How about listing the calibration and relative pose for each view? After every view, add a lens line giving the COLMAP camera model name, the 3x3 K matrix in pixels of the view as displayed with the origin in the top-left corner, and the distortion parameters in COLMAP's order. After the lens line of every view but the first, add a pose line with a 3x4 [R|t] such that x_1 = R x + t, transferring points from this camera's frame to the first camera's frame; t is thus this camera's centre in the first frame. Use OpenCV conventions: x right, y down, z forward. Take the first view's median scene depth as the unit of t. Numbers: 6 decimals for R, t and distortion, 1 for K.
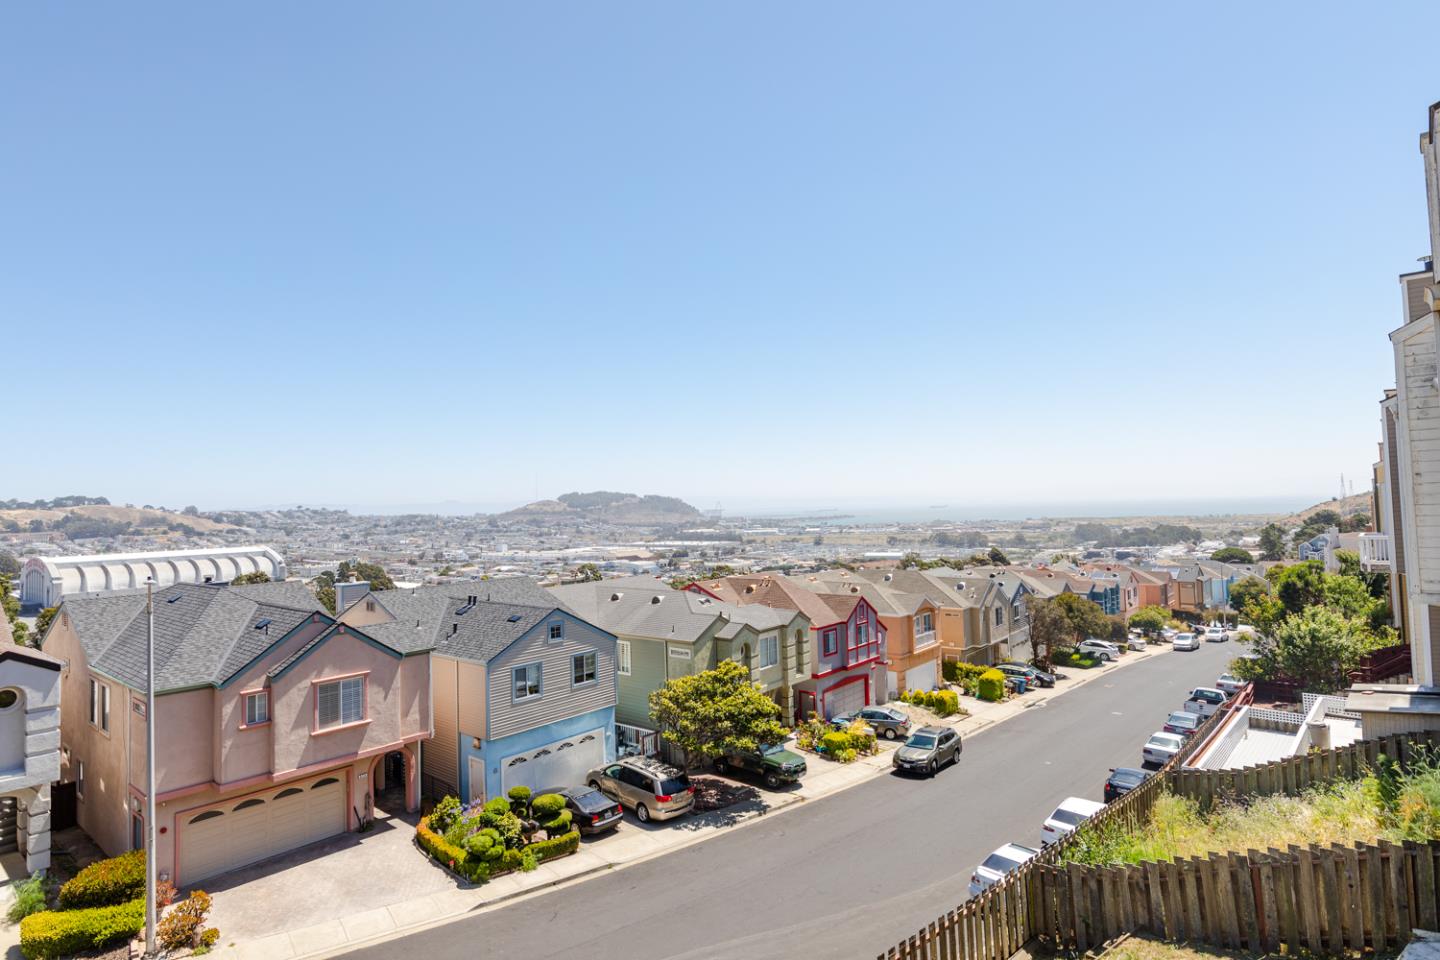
lens RADIAL K [[759.2, 0, 711.9], [0, 759.2, 469.8], [0, 0, 1]] dist [-0.000611, -0.000966]
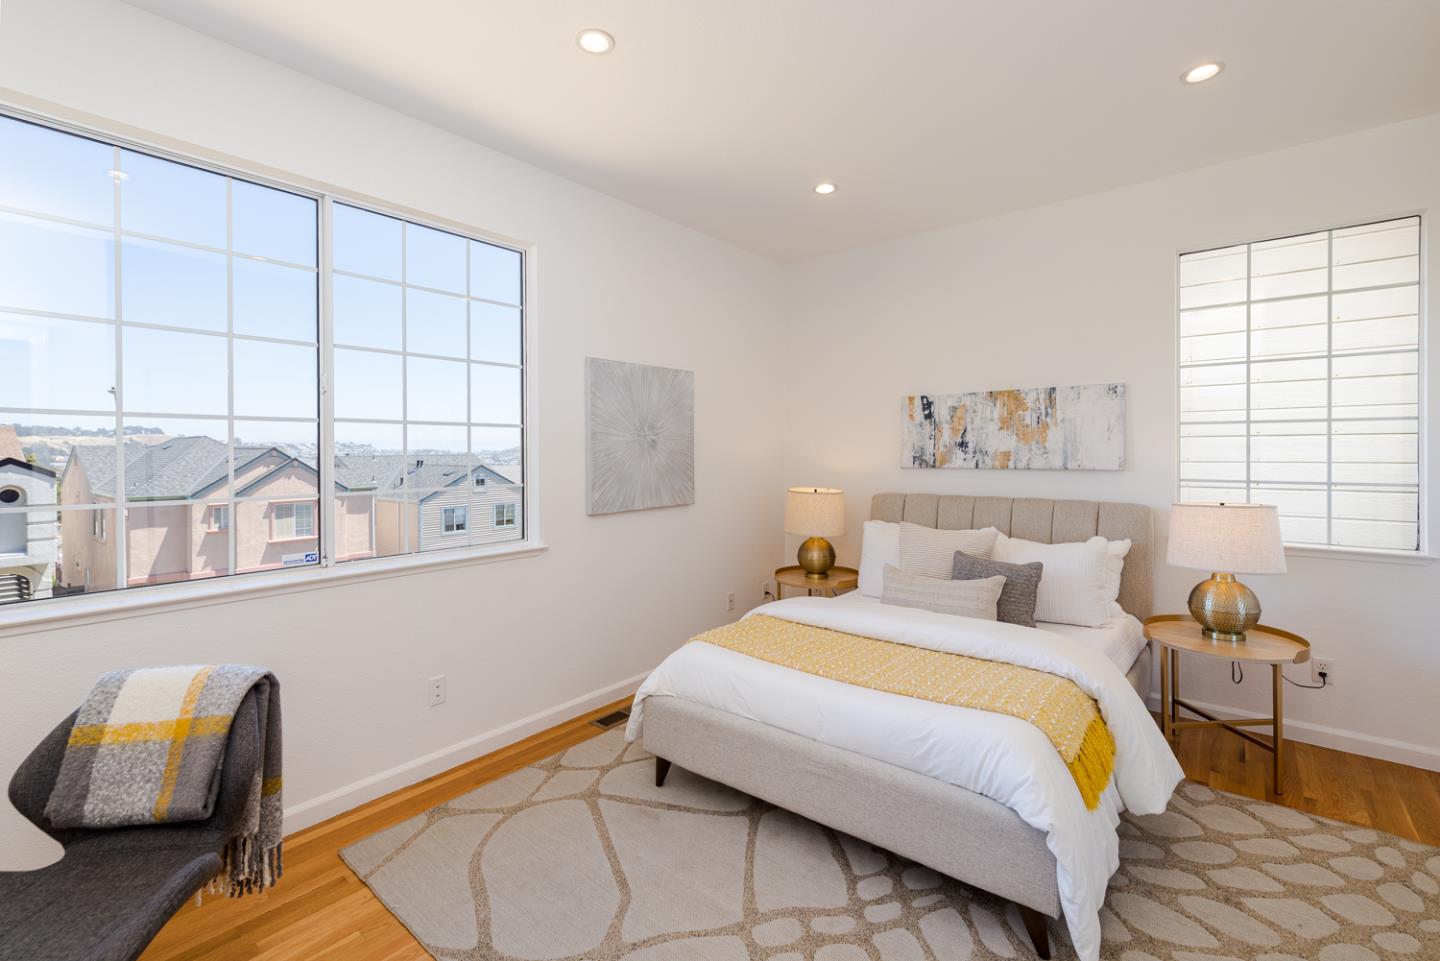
lens RADIAL K [[623.6, 0, 706.4], [0, 623.6, 448.7], [0, 0, 1]] dist [0.000568, 0.000123]
pose [[0.998603, 0.026961, 0.045445, 0.147009], [-0.029045, 0.998526, 0.045849, 0.109996], [-0.044142, -0.047105, 0.997914, -0.074385]]
